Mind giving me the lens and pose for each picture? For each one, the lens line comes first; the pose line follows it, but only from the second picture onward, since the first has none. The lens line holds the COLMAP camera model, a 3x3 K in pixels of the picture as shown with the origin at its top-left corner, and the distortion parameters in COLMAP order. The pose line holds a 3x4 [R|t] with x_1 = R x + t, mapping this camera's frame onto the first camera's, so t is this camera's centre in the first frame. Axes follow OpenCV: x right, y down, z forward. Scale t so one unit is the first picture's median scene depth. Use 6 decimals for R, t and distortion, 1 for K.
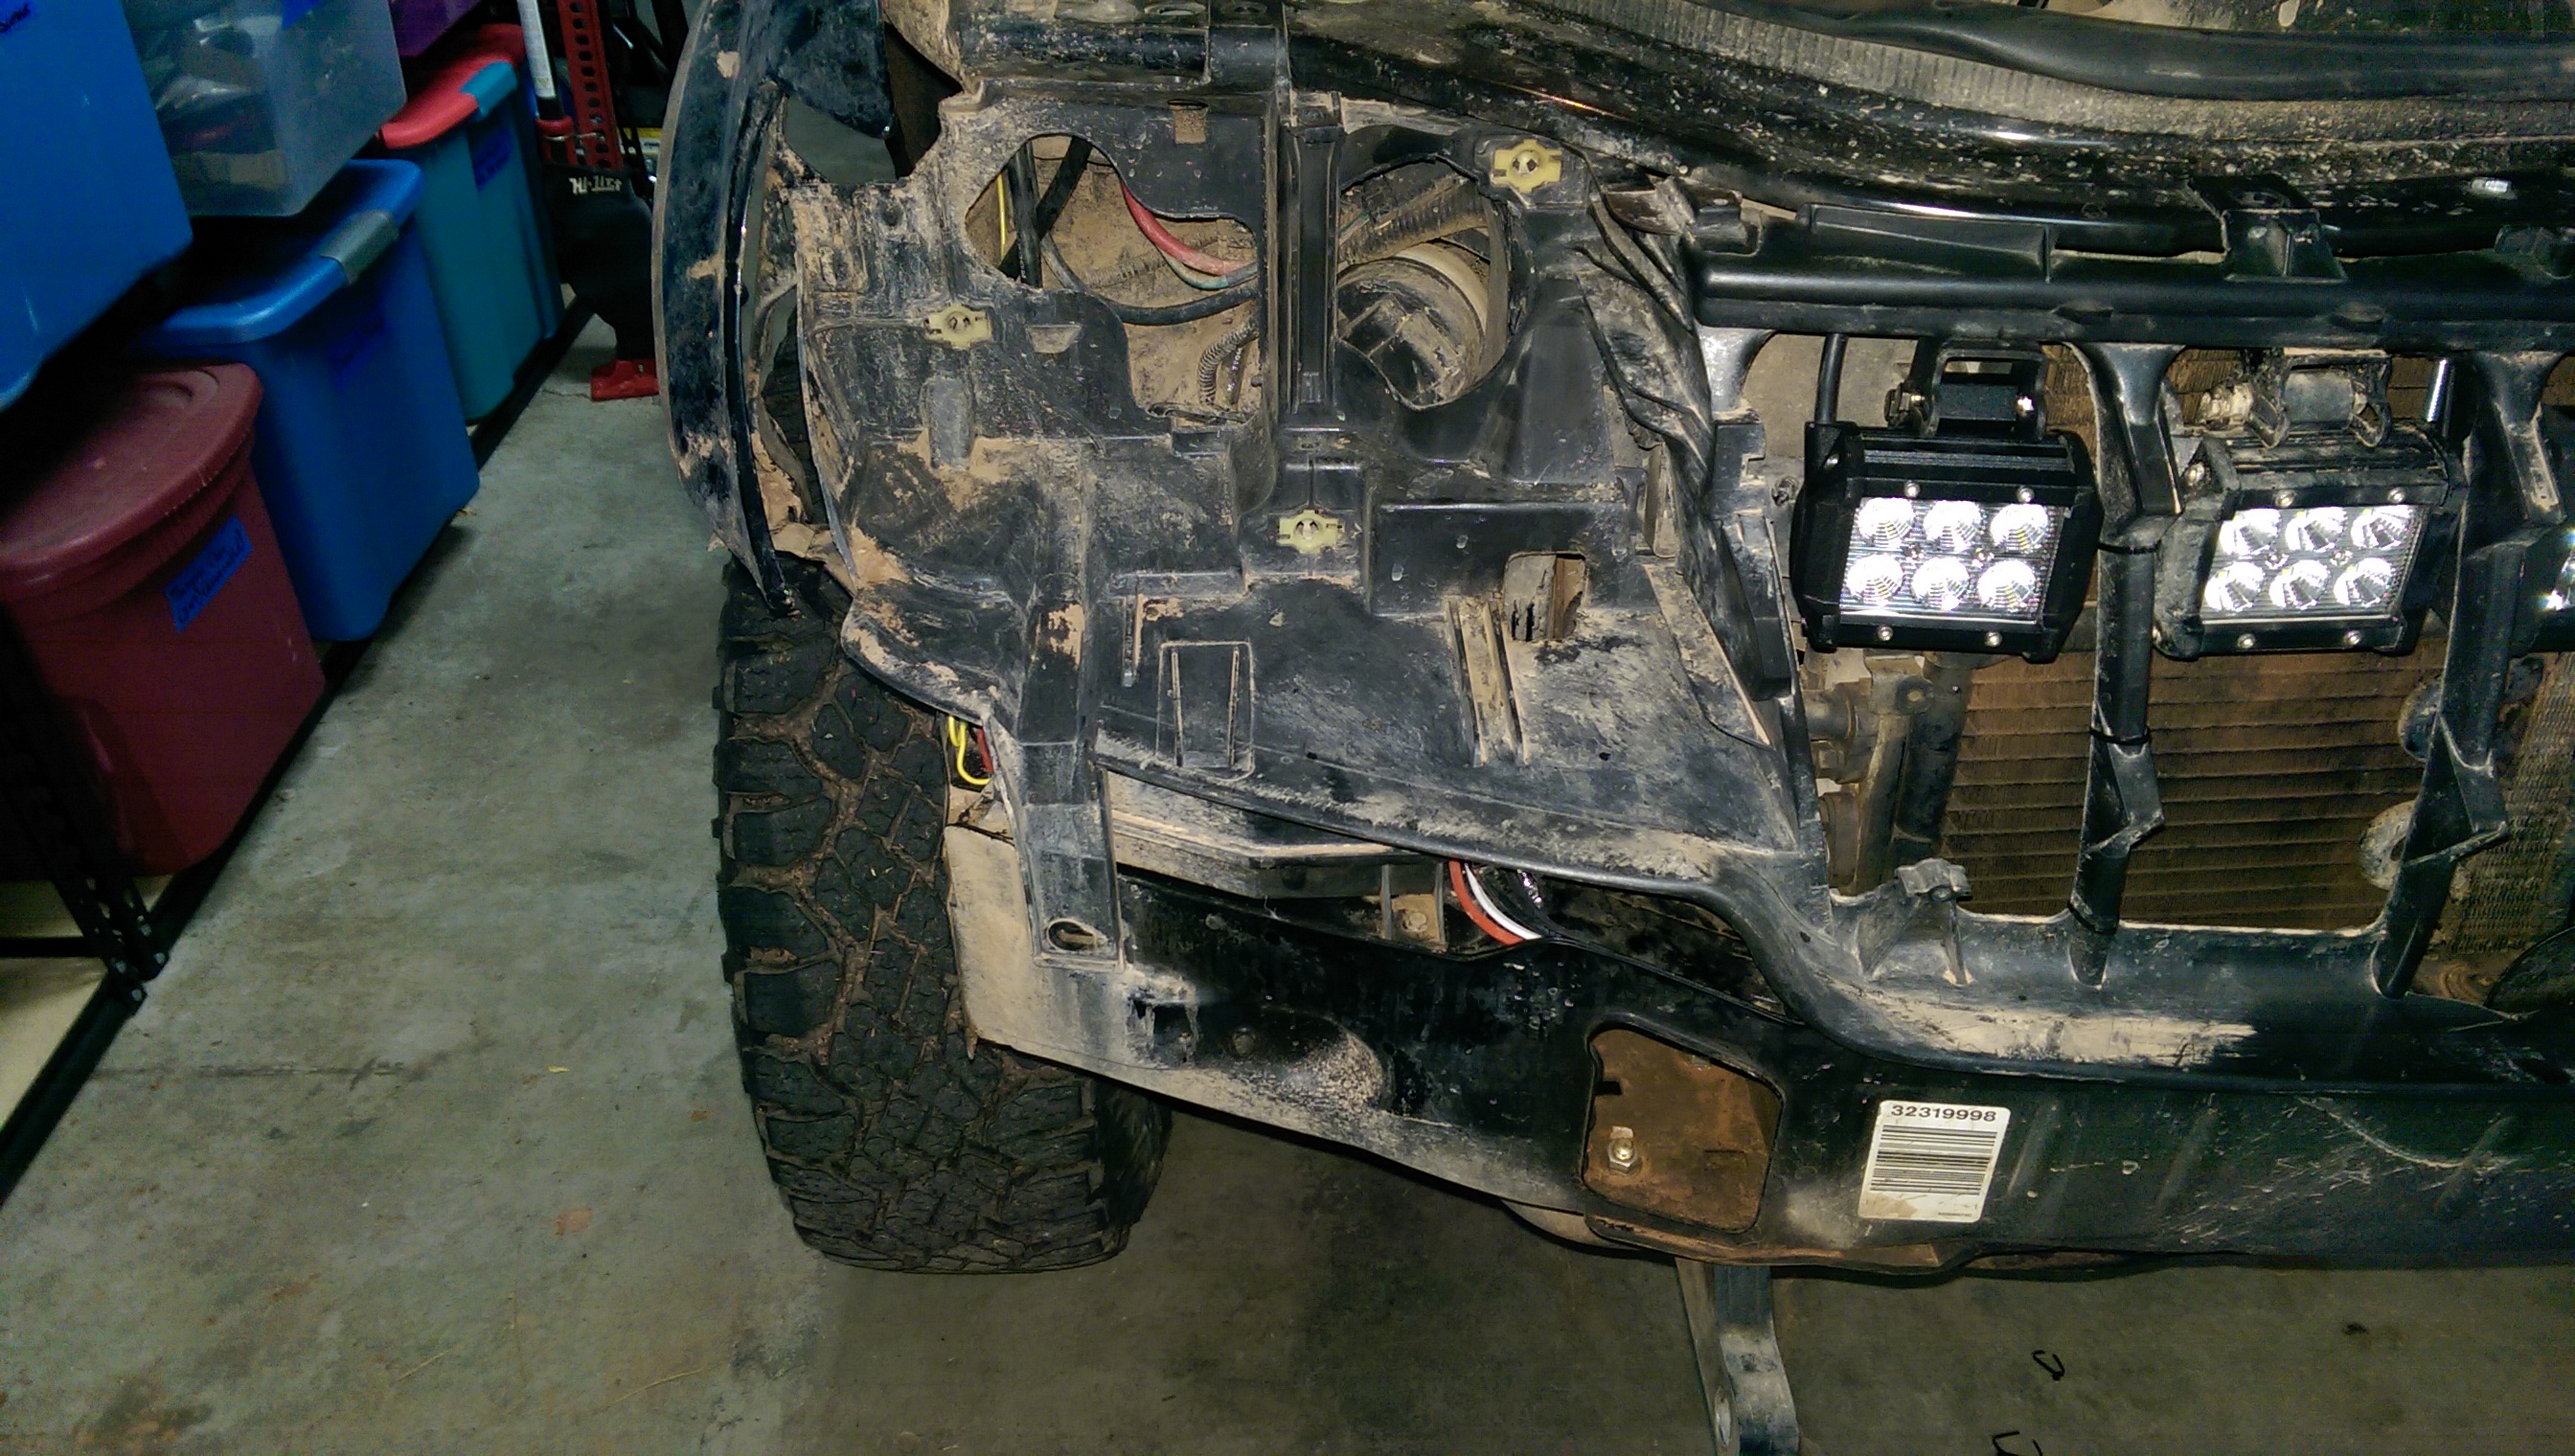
lens RADIAL K [[1835.8, 0, 1295.6], [0, 1835.8, 726.7], [0, 0, 1]] dist [0.072700, -0.103705]
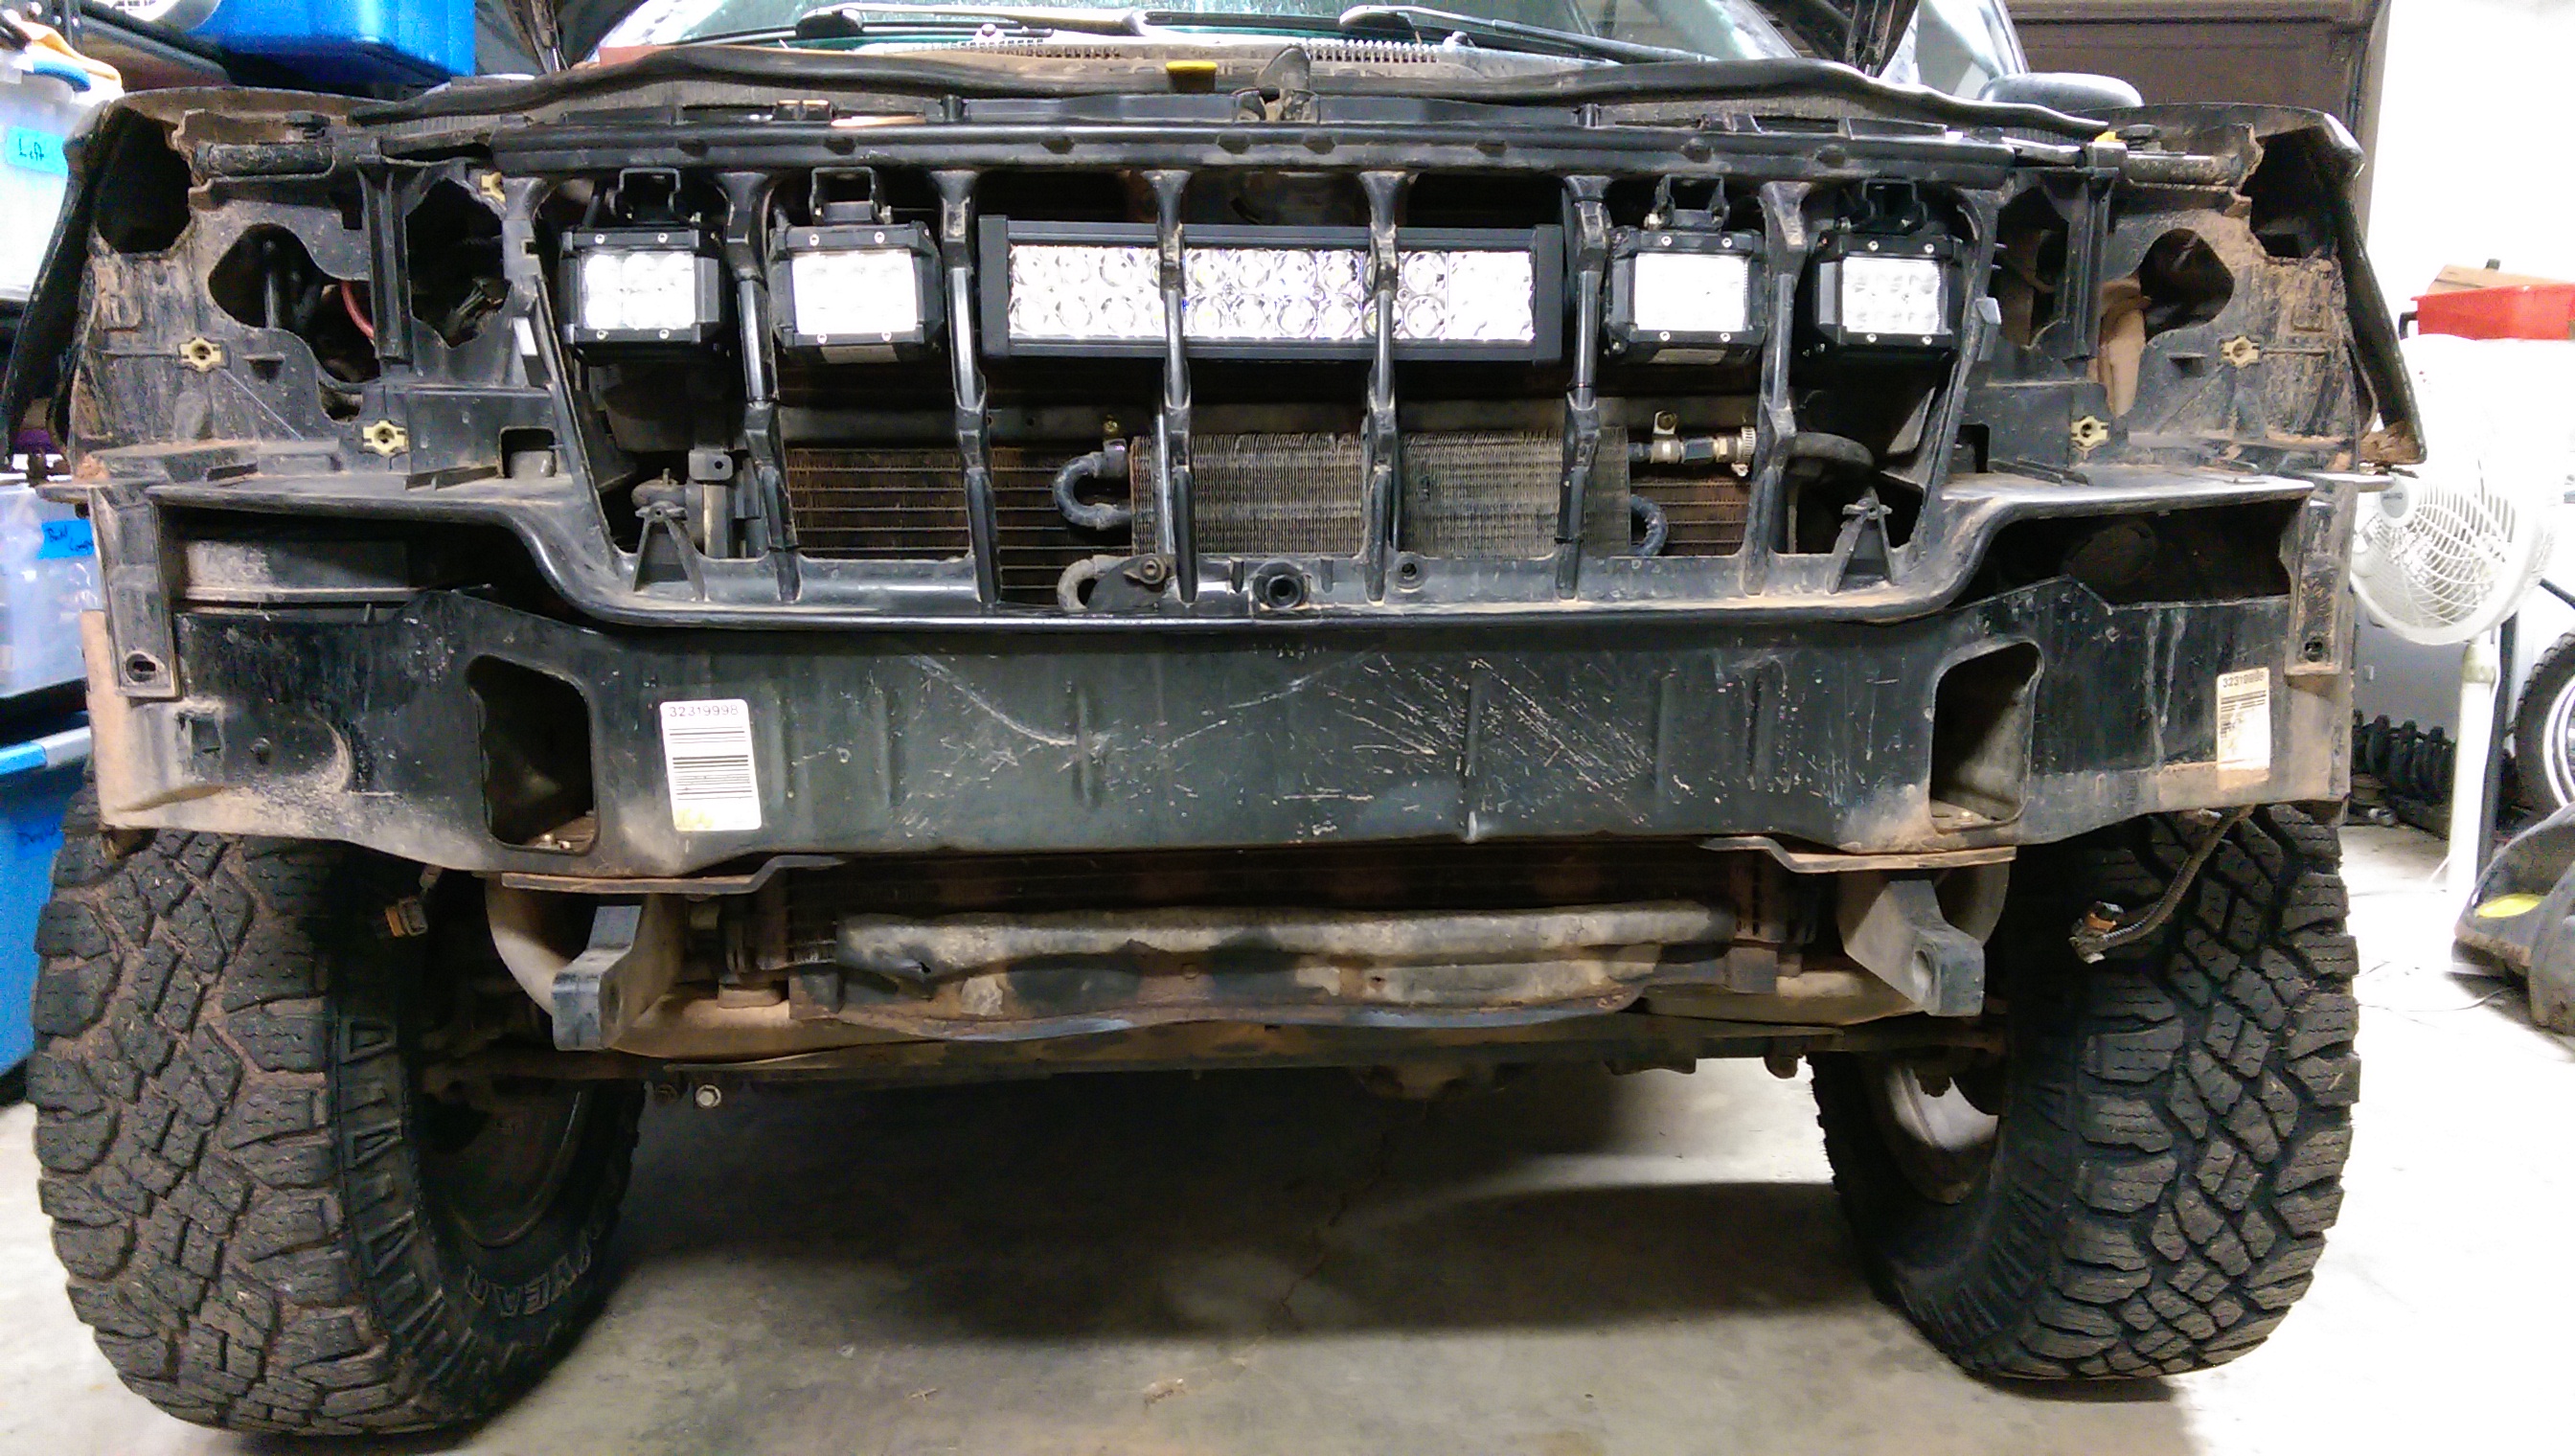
lens RADIAL K [[1835.8, 0, 1295.6], [0, 1835.8, 726.7], [0, 0, 1]] dist [0.072700, -0.103705]
pose [[0.999823, -0.008522, 0.016755, 0.670603], [0.015432, 0.881041, -0.472787, 0.768606], [-0.010733, 0.472962, 0.881017, -0.202215]]
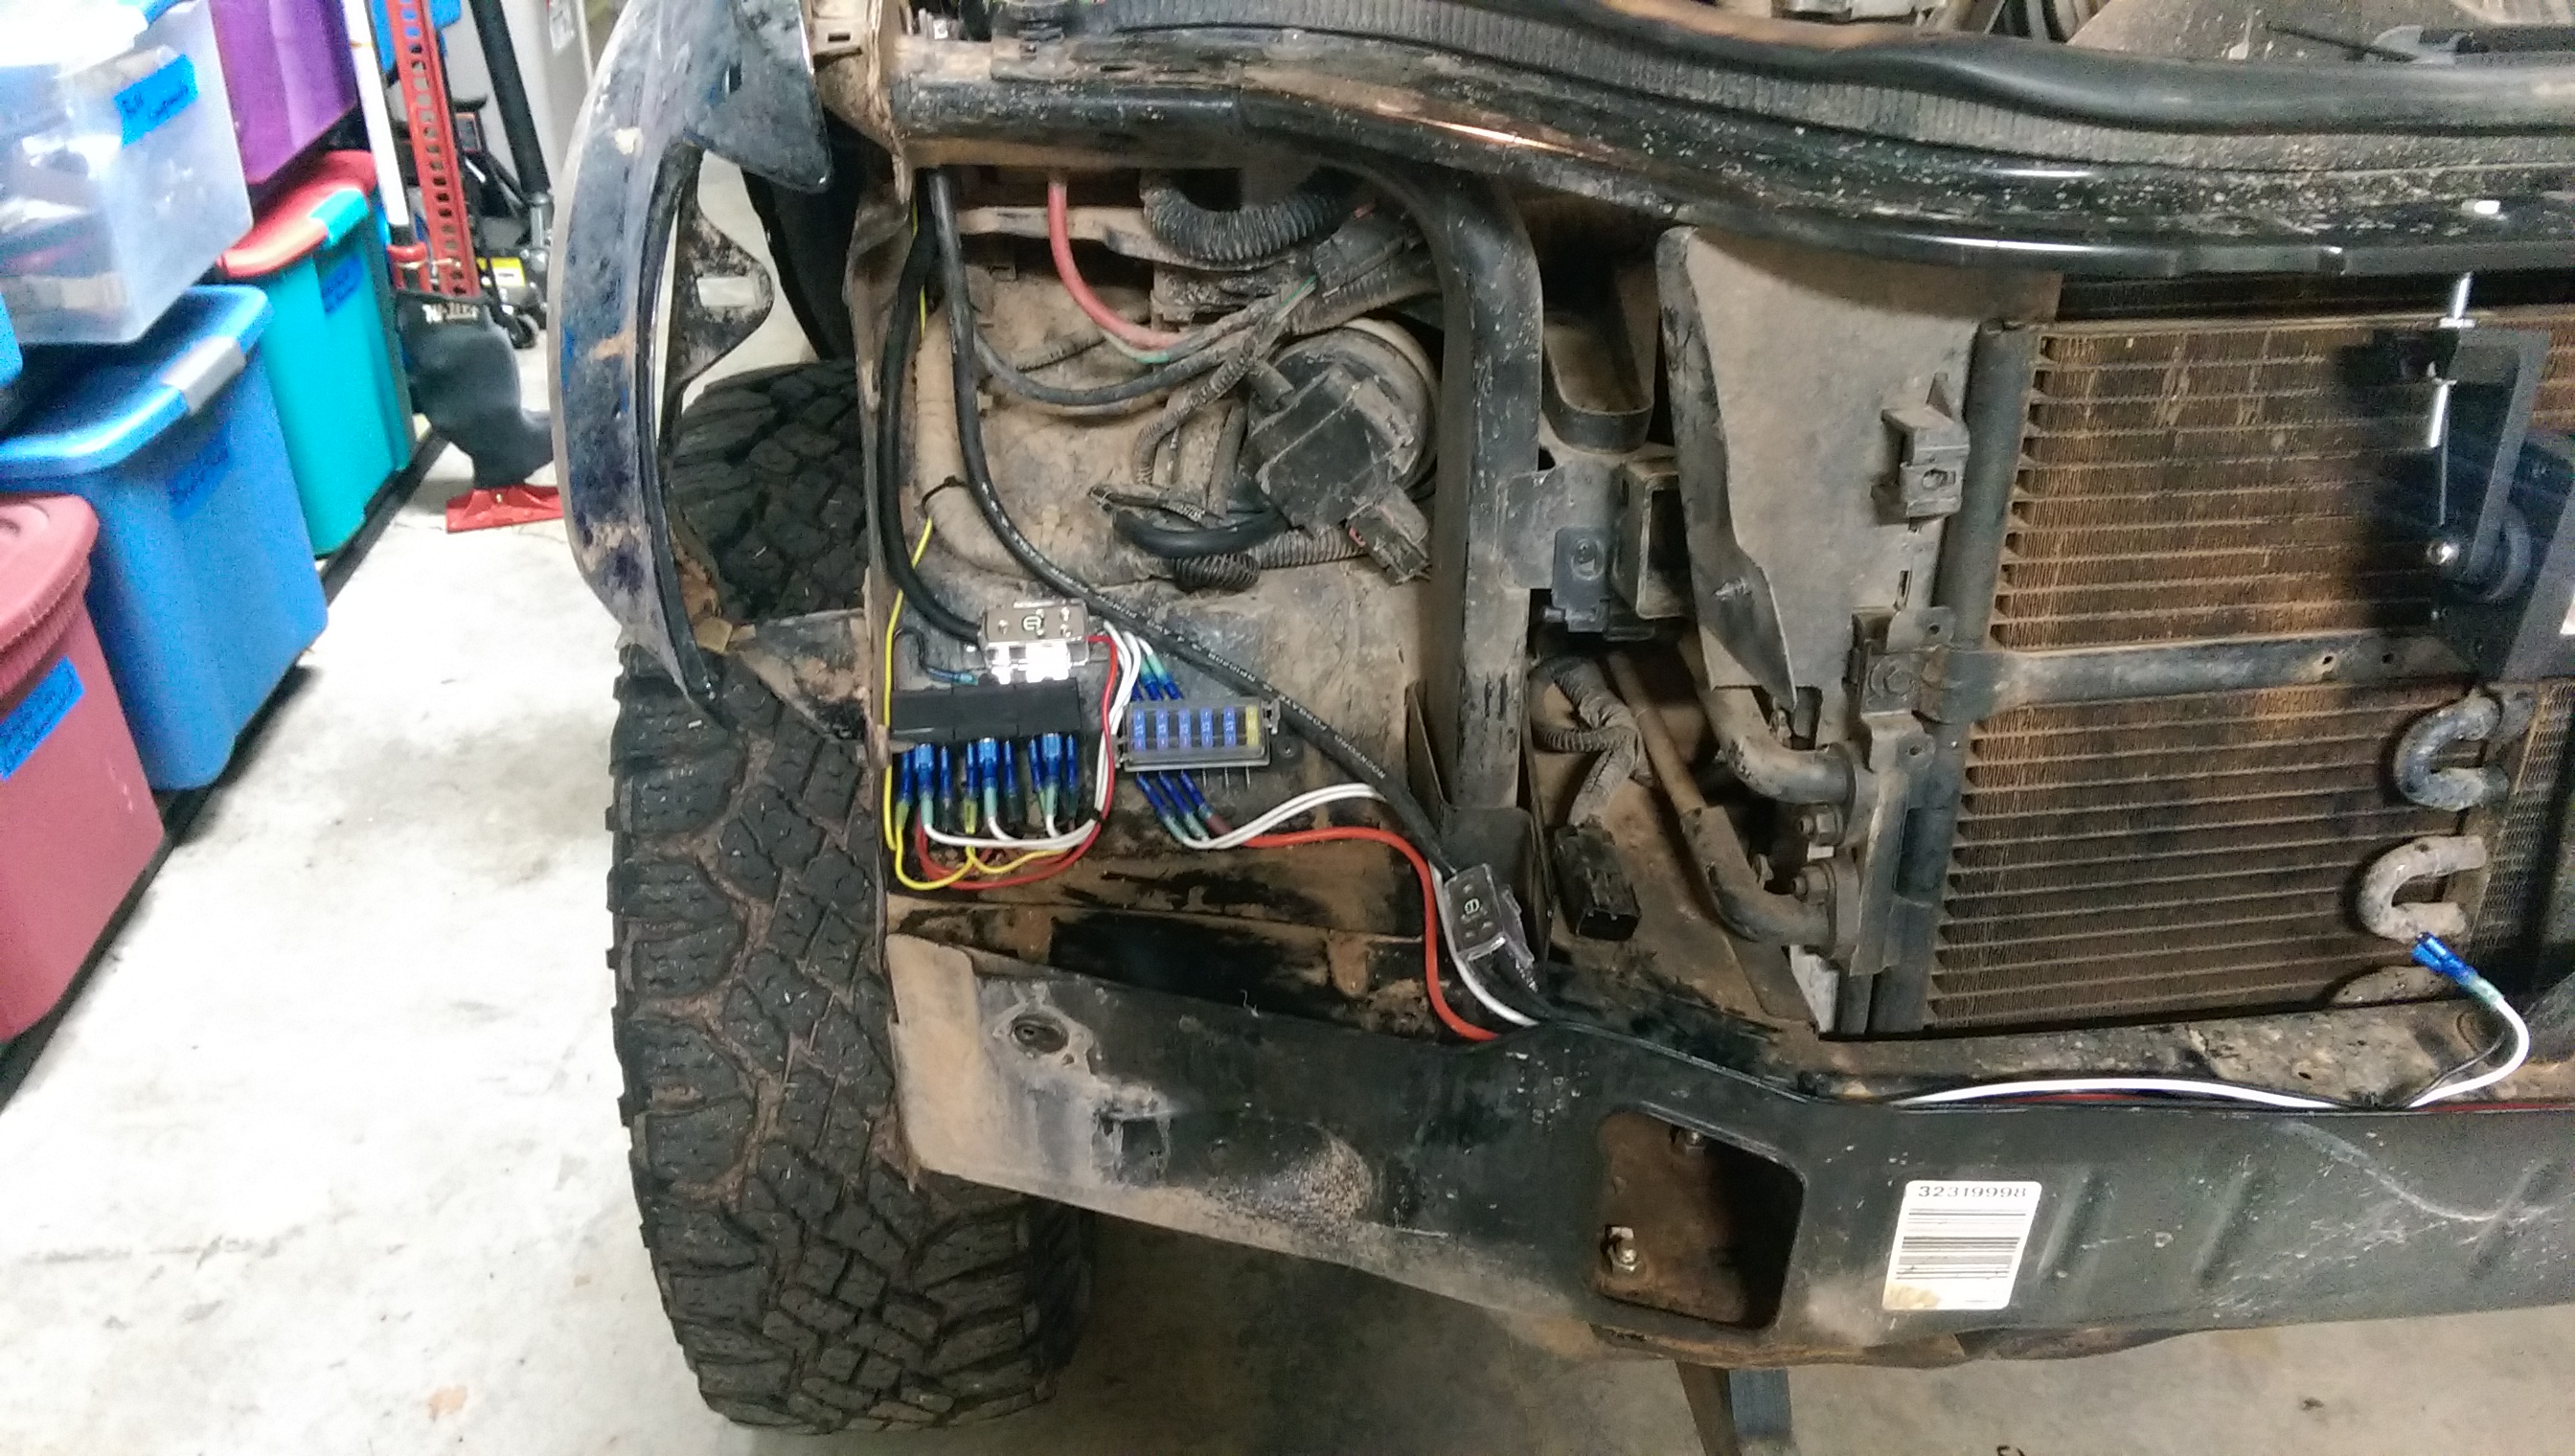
lens RADIAL K [[1835.8, 0, 1295.6], [0, 1835.8, 726.7], [0, 0, 1]] dist [0.072700, -0.103705]
pose [[0.996780, -0.033648, 0.072786, -0.047900], [0.038517, 0.997038, -0.066564, 0.018677], [-0.070331, 0.069153, 0.995124, 0.056988]]
